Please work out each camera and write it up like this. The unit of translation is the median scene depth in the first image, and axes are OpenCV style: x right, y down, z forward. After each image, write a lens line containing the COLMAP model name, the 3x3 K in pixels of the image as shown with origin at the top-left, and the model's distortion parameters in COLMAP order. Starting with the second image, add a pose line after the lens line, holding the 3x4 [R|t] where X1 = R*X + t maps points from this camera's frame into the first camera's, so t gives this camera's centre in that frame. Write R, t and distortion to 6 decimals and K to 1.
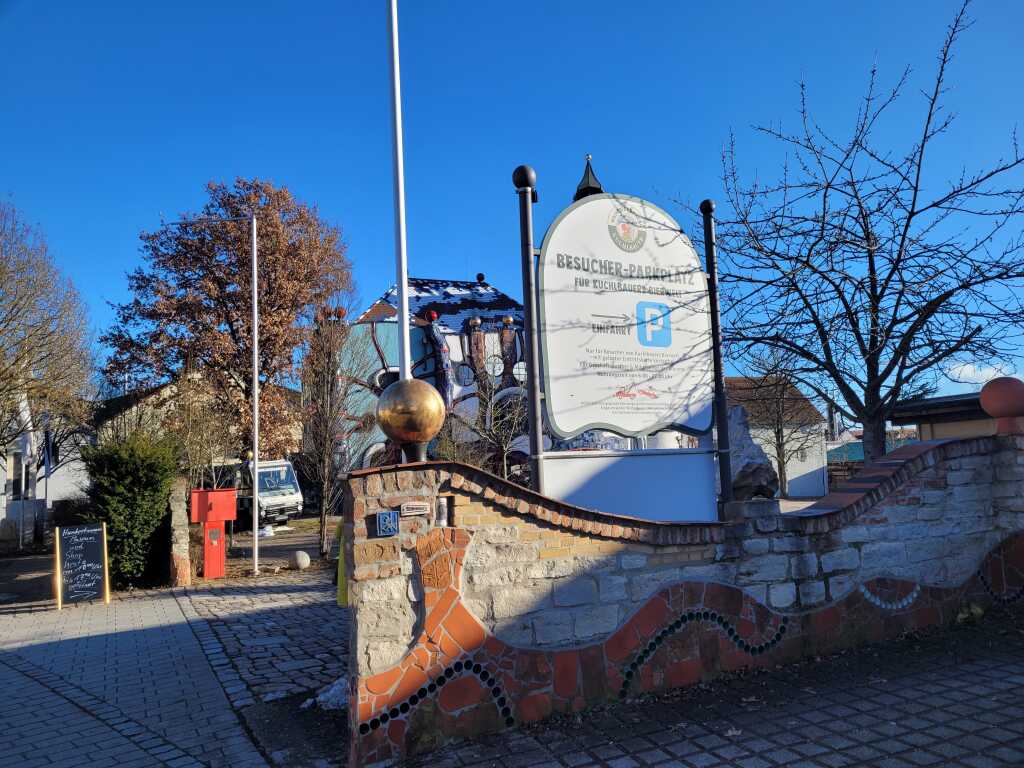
lens RADIAL K [[752.4, 0, 512.0], [0, 752.4, 384.0], [0, 0, 1]] dist [0.007362, 0.000606]
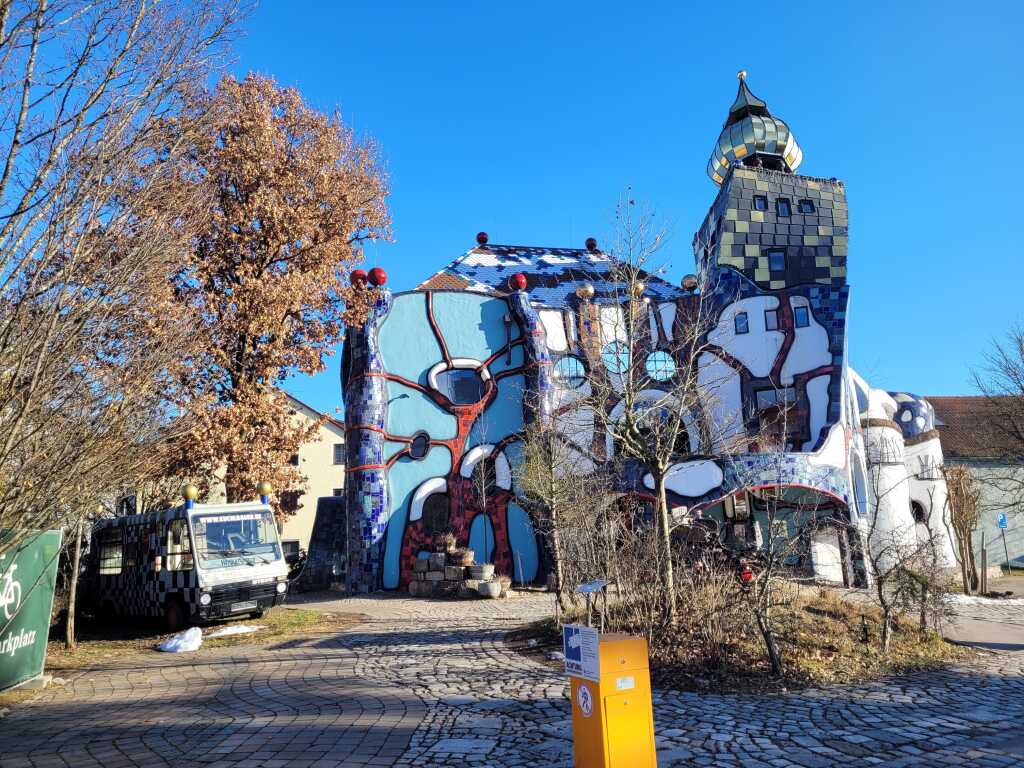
lens RADIAL K [[752.4, 0, 512.0], [0, 752.4, 384.0], [0, 0, 1]] dist [0.007362, 0.000606]
pose [[0.989822, -0.023433, -0.140370, -0.022528], [0.013302, 0.997267, -0.072679, 0.043761], [0.141689, 0.070072, 0.987428, 0.359182]]
